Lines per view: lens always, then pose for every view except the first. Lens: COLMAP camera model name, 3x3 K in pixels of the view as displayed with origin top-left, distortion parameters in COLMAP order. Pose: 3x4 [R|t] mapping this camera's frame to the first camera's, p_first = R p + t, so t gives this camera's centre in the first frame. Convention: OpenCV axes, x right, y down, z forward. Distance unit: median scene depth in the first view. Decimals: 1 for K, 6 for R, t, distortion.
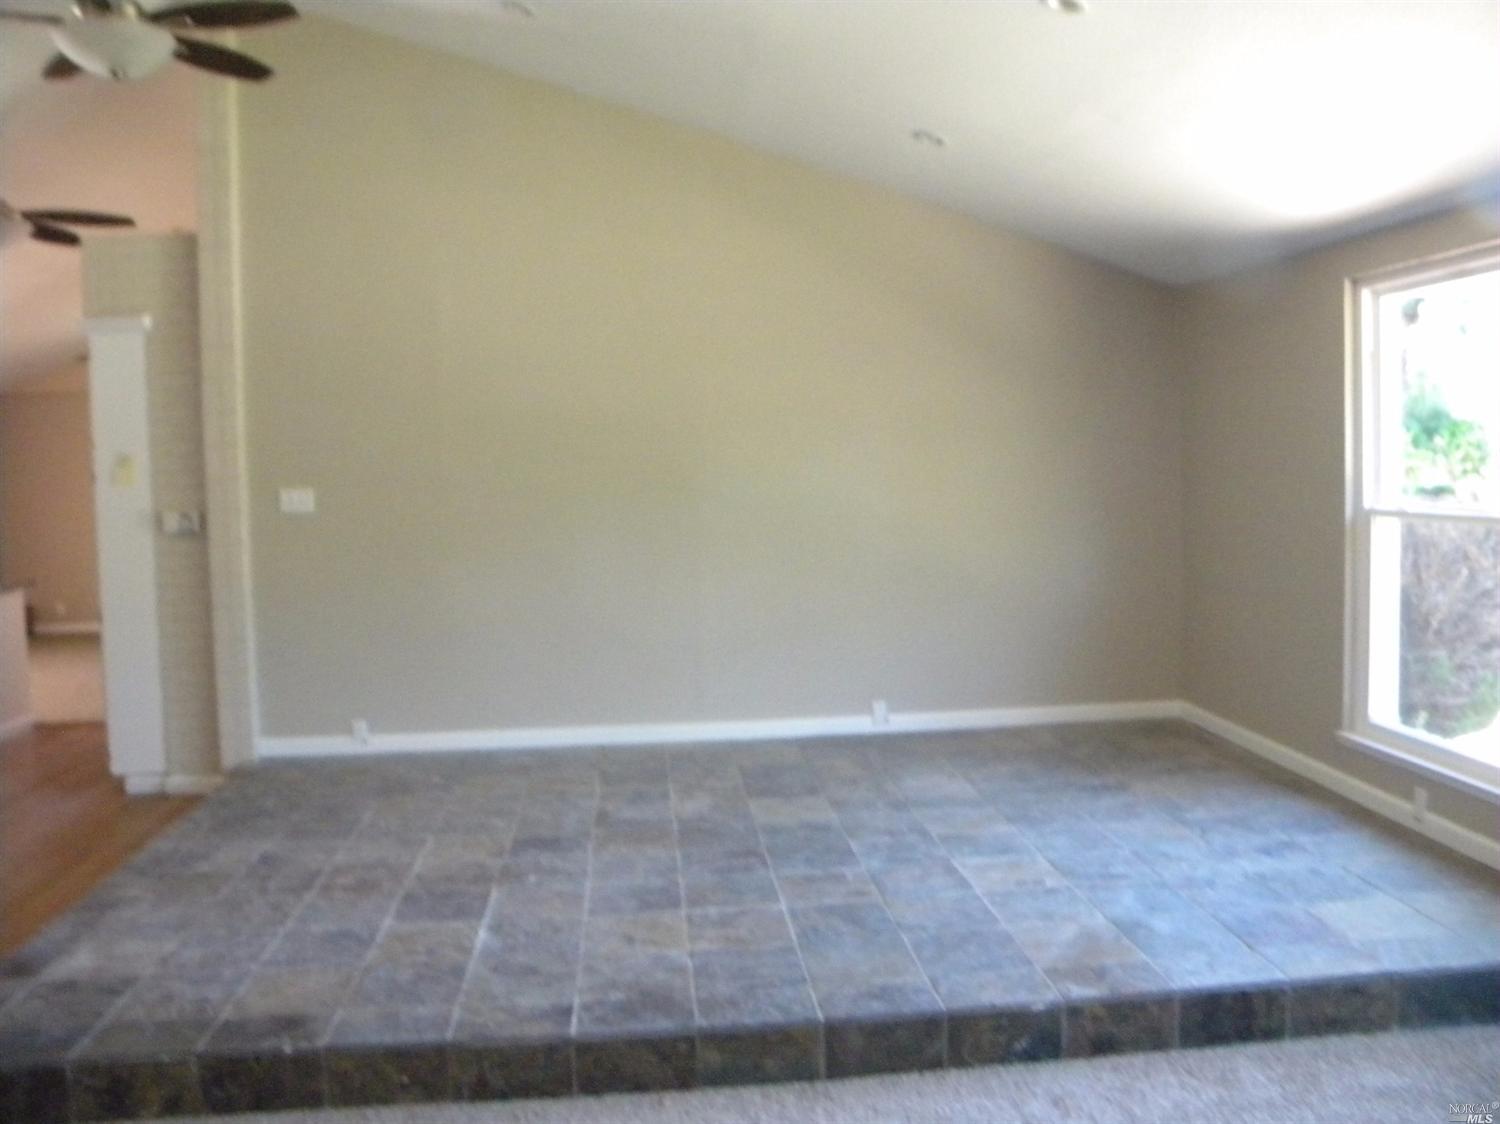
lens RADIAL K [[1285.9, 0, 745.4], [0, 1285.9, 567.6], [0, 0, 1]] dist [-0.169973, 0.165648]
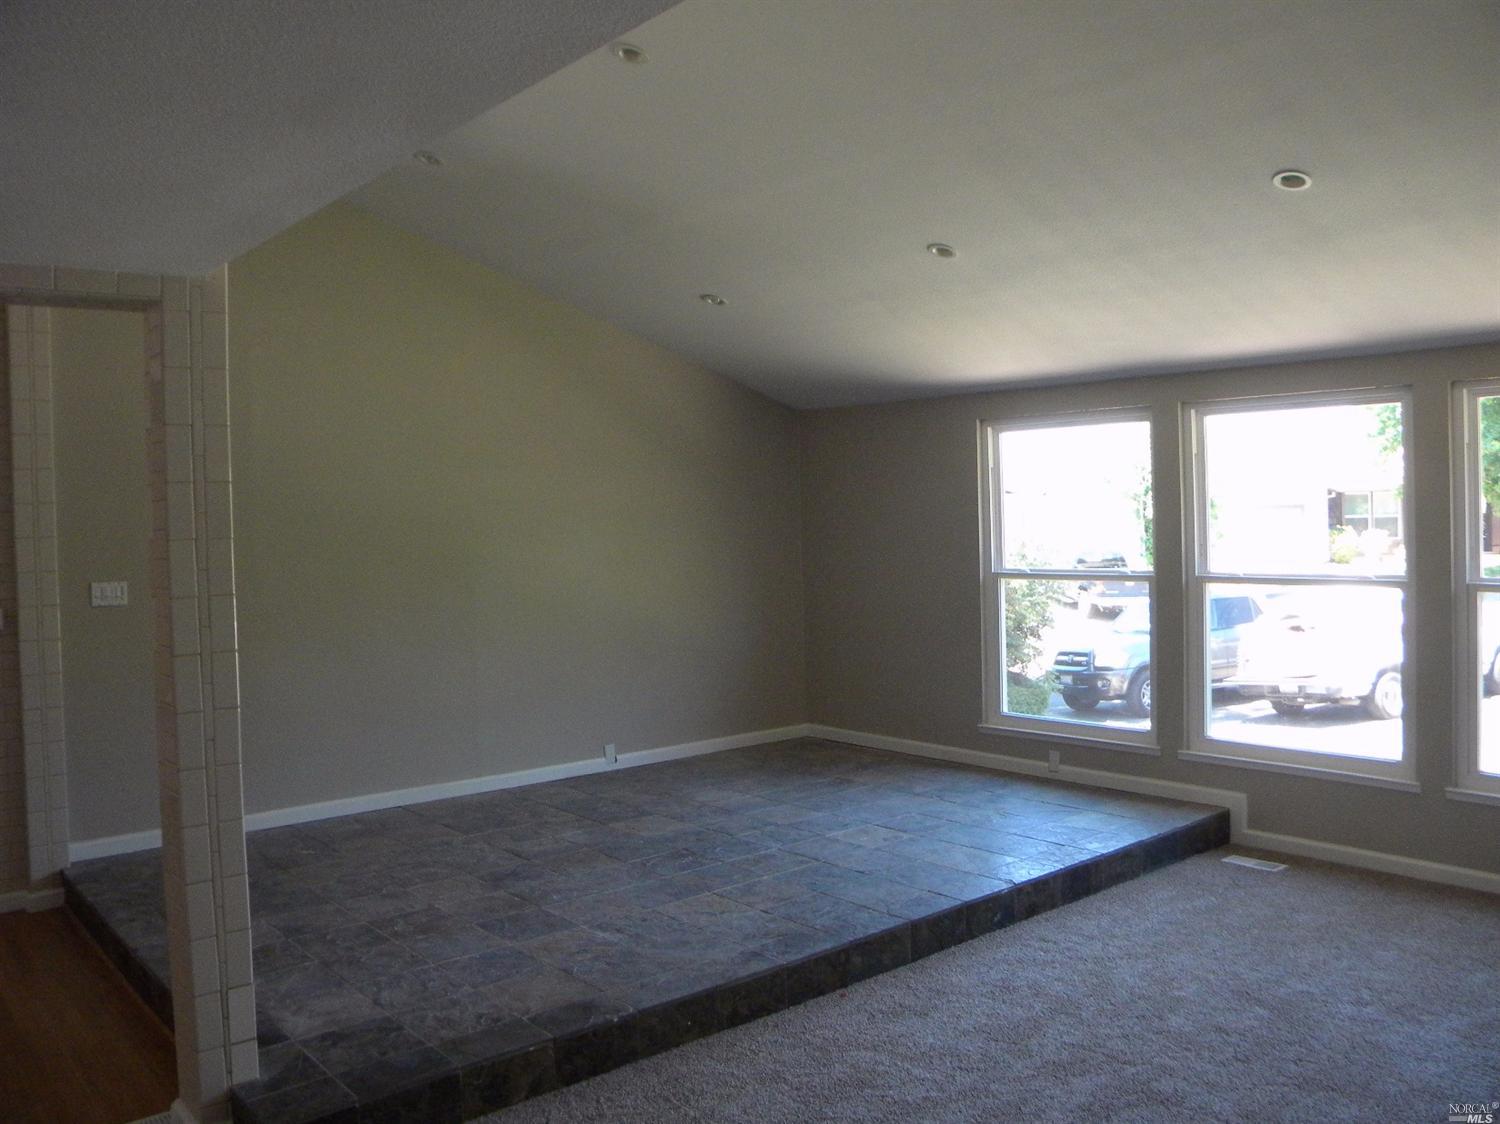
lens RADIAL K [[1285.9, 0, 761.2], [0, 1285.9, 555.6], [0, 0, 1]] dist [-0.169973, 0.165648]
pose [[0.818341, -0.019037, 0.574417, -0.806675], [0.059992, 0.996821, -0.052432, -0.002475], [-0.571593, 0.077368, 0.816882, -0.132197]]
